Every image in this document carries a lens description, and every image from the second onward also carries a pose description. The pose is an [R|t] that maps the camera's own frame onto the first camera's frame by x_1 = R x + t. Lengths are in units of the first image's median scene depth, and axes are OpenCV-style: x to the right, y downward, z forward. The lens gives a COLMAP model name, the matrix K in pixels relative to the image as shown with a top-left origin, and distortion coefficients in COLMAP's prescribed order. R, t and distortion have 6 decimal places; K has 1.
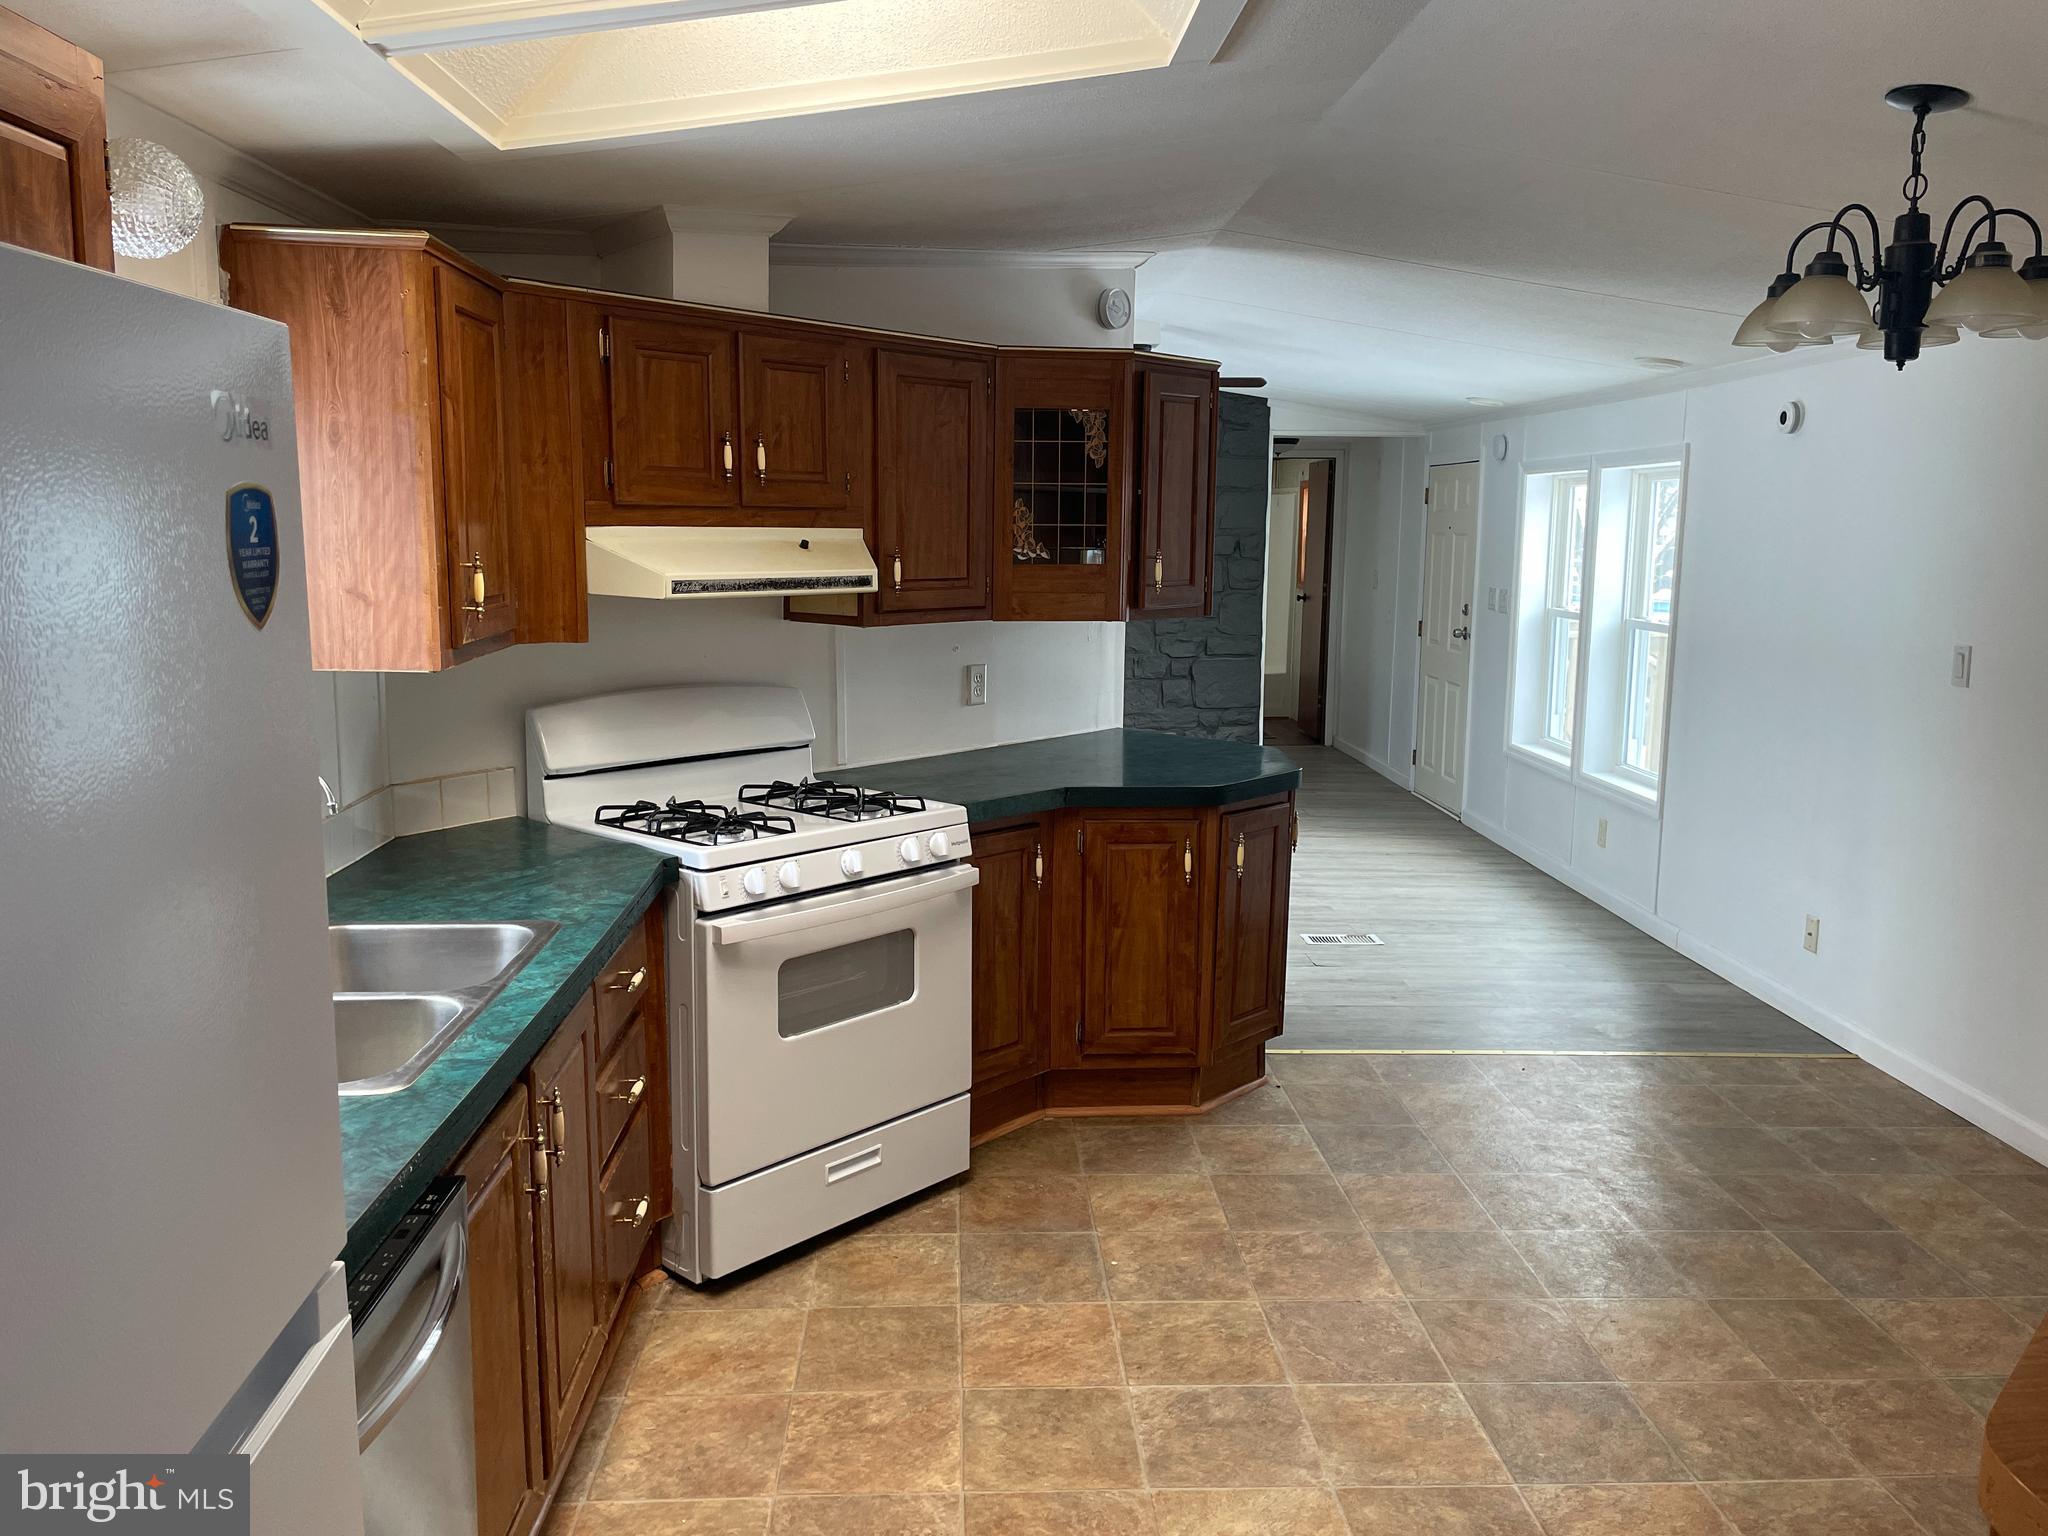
lens RADIAL K [[1533.2, 0, 1028.3], [0, 1533.2, 736.0], [0, 0, 1]] dist [0.144054, -0.196559]
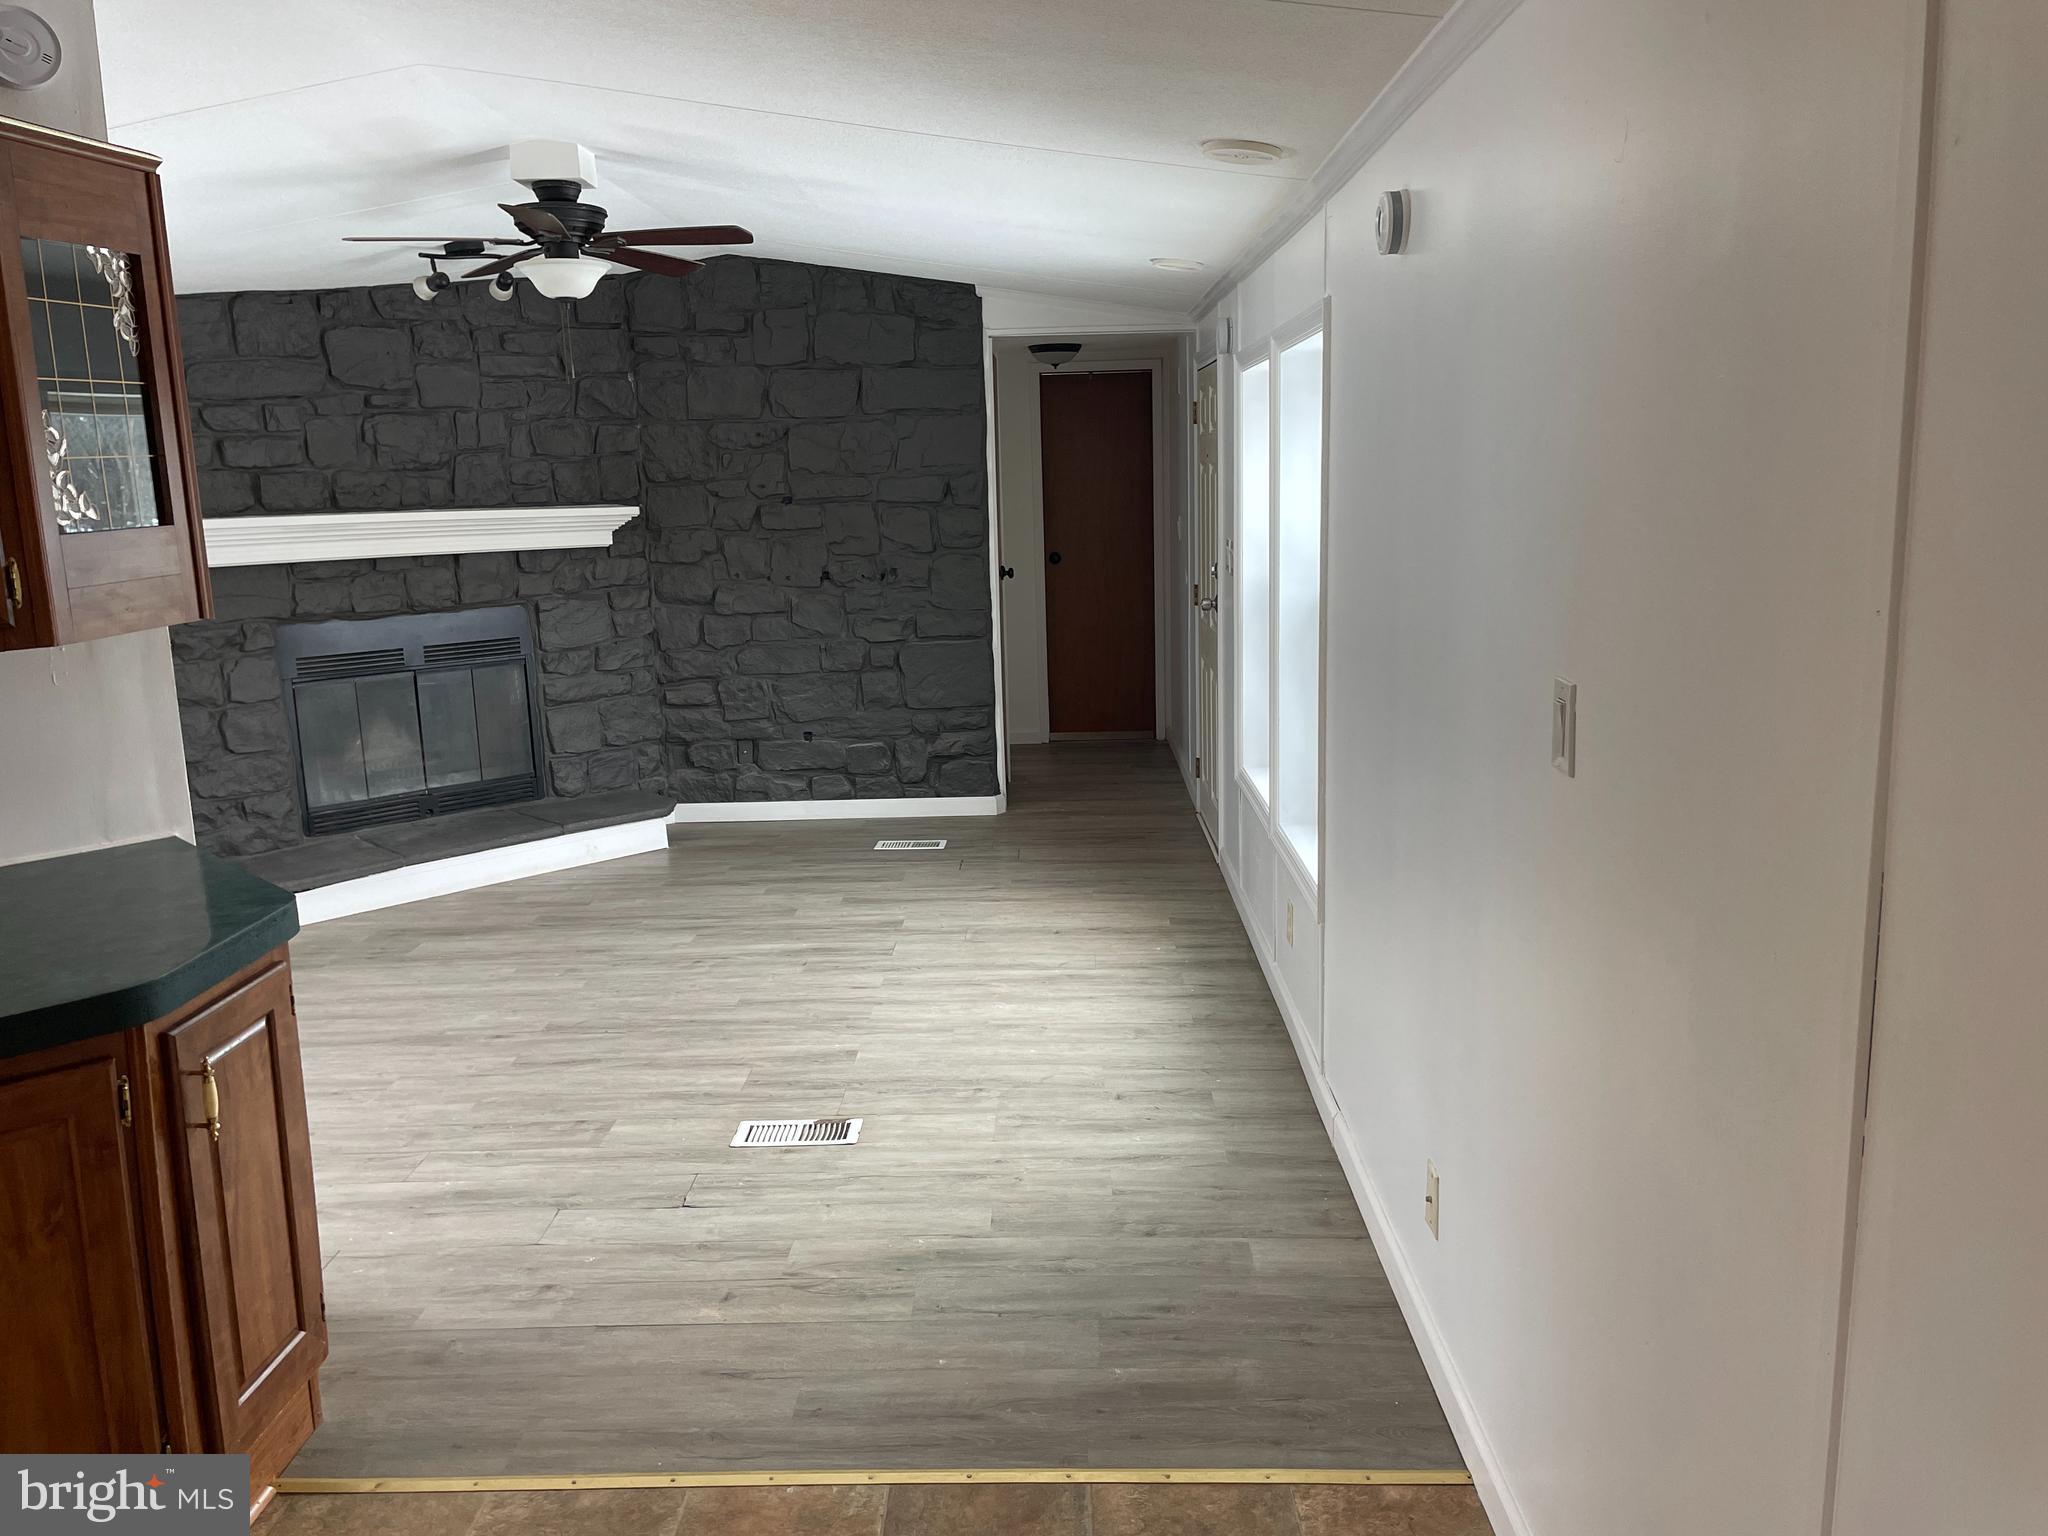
lens RADIAL K [[1533.2, 0, 1028.3], [0, 1533.2, 736.0], [0, 0, 1]] dist [0.144054, -0.196559]
pose [[0.996970, -0.023756, -0.074073, 0.577451], [0.026336, 0.999073, 0.034058, -0.074832], [0.073195, -0.035905, 0.996671, 0.667544]]
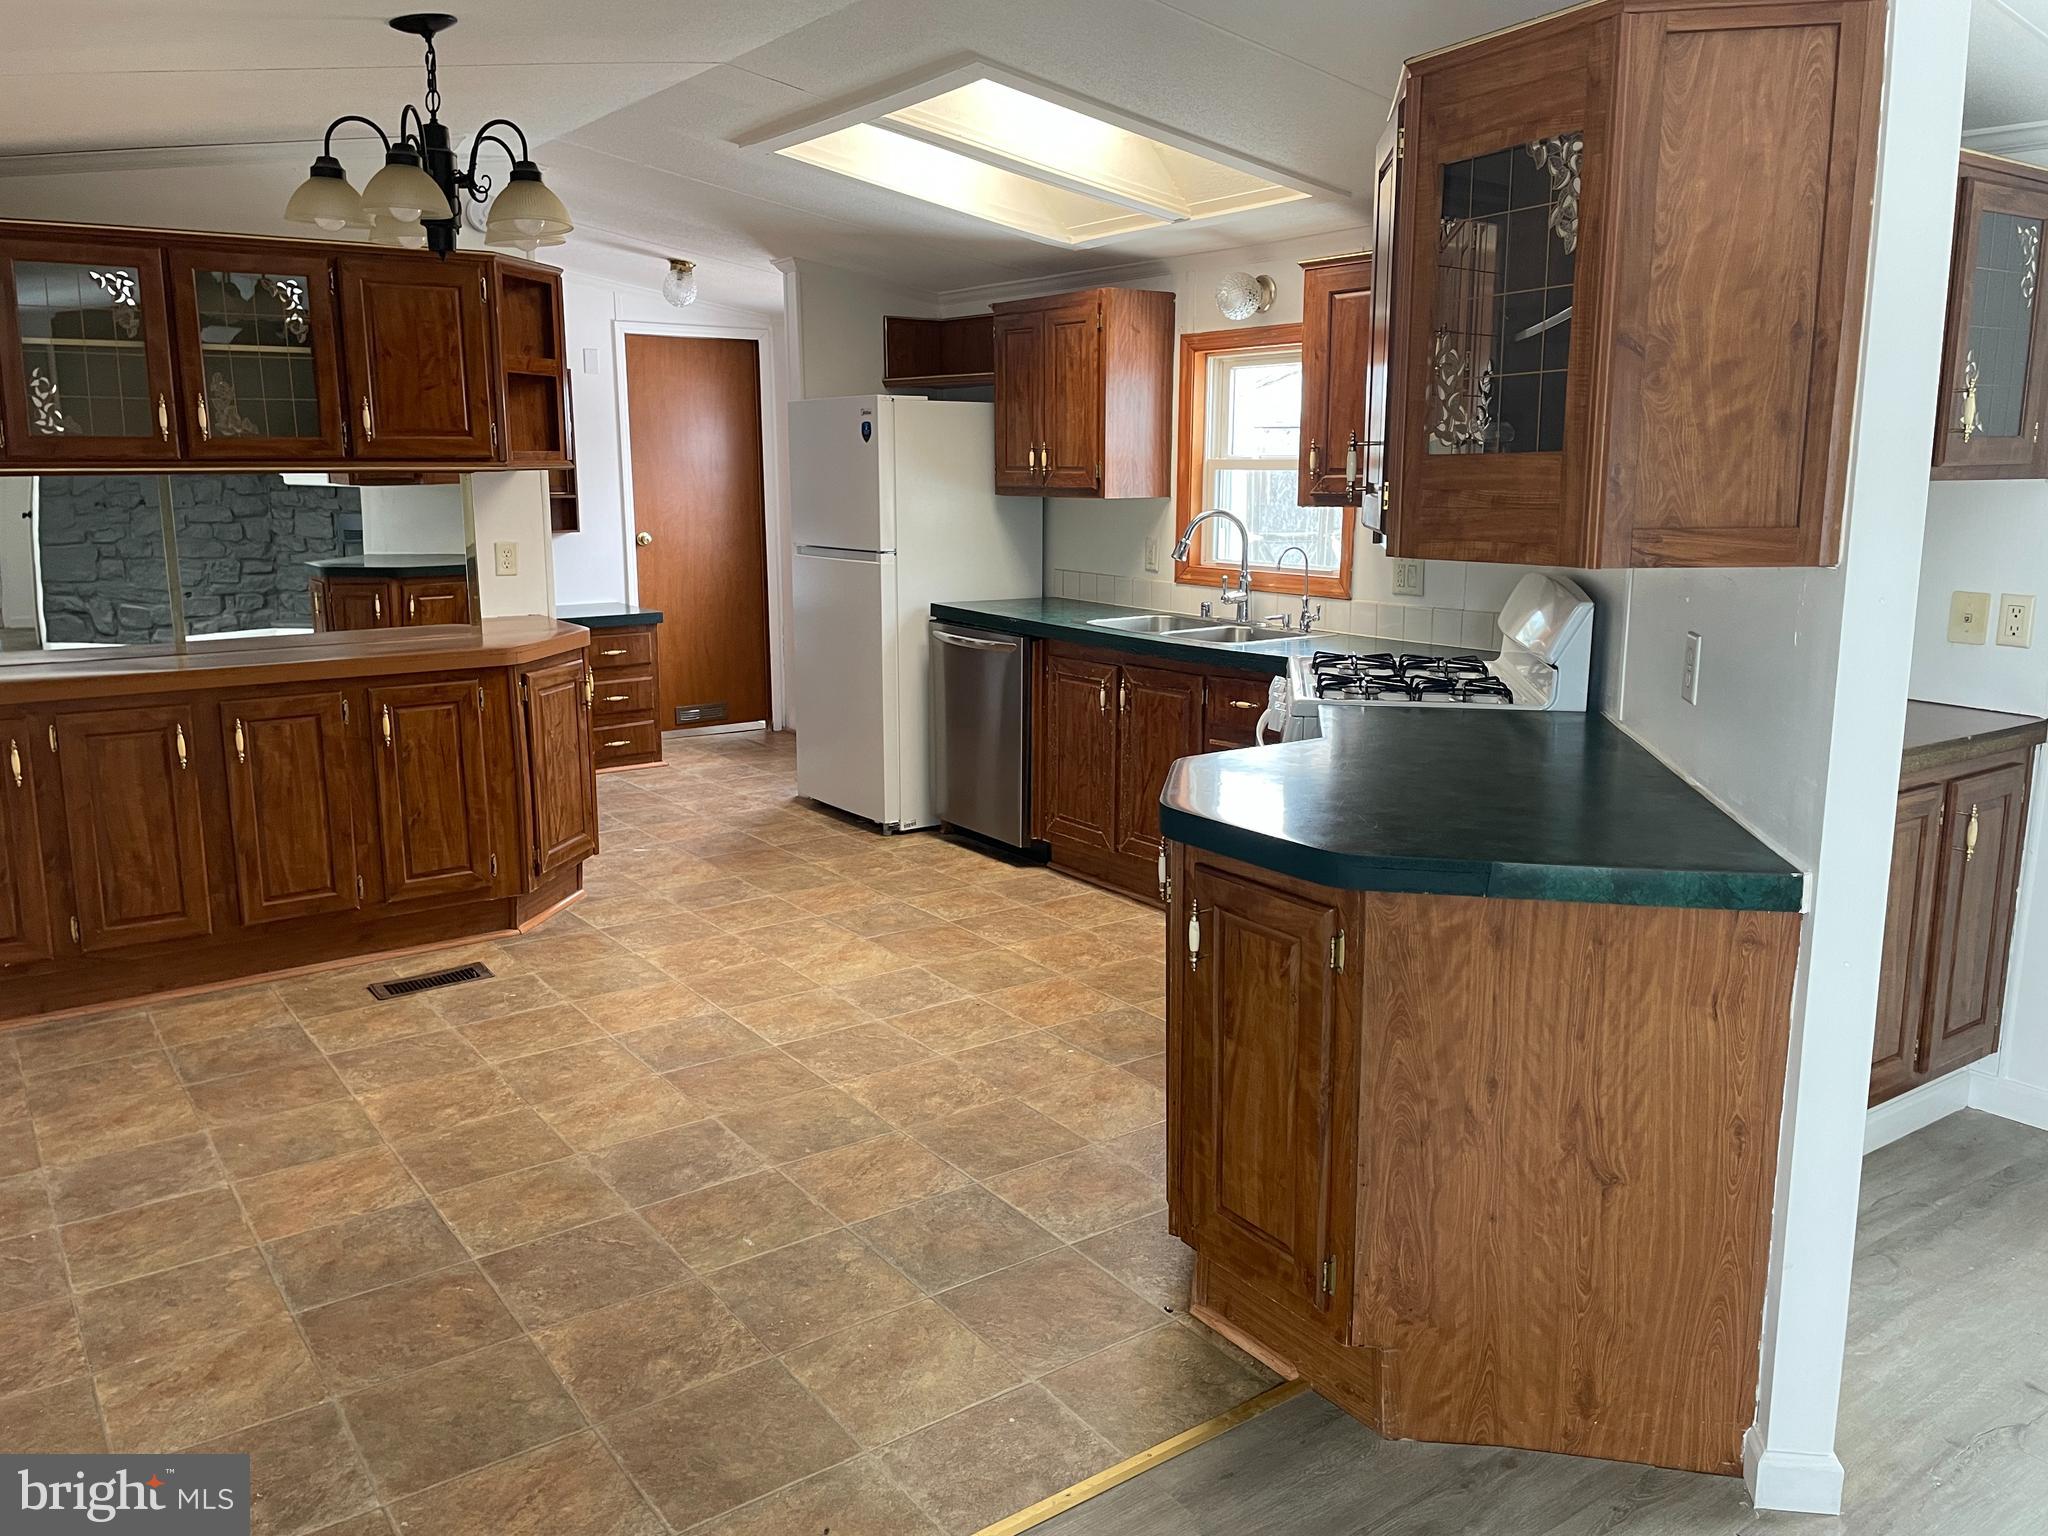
lens RADIAL K [[1532.2, 0, 1014.0], [0, 1532.2, 729.7], [0, 0, 1]] dist [0.079233, -0.101545]
pose [[-0.841776, 0.083568, -0.533319, 0.647797], [-0.084554, 0.955340, 0.283155, -0.202086], [0.533164, 0.283447, -0.797116, 1.727217]]
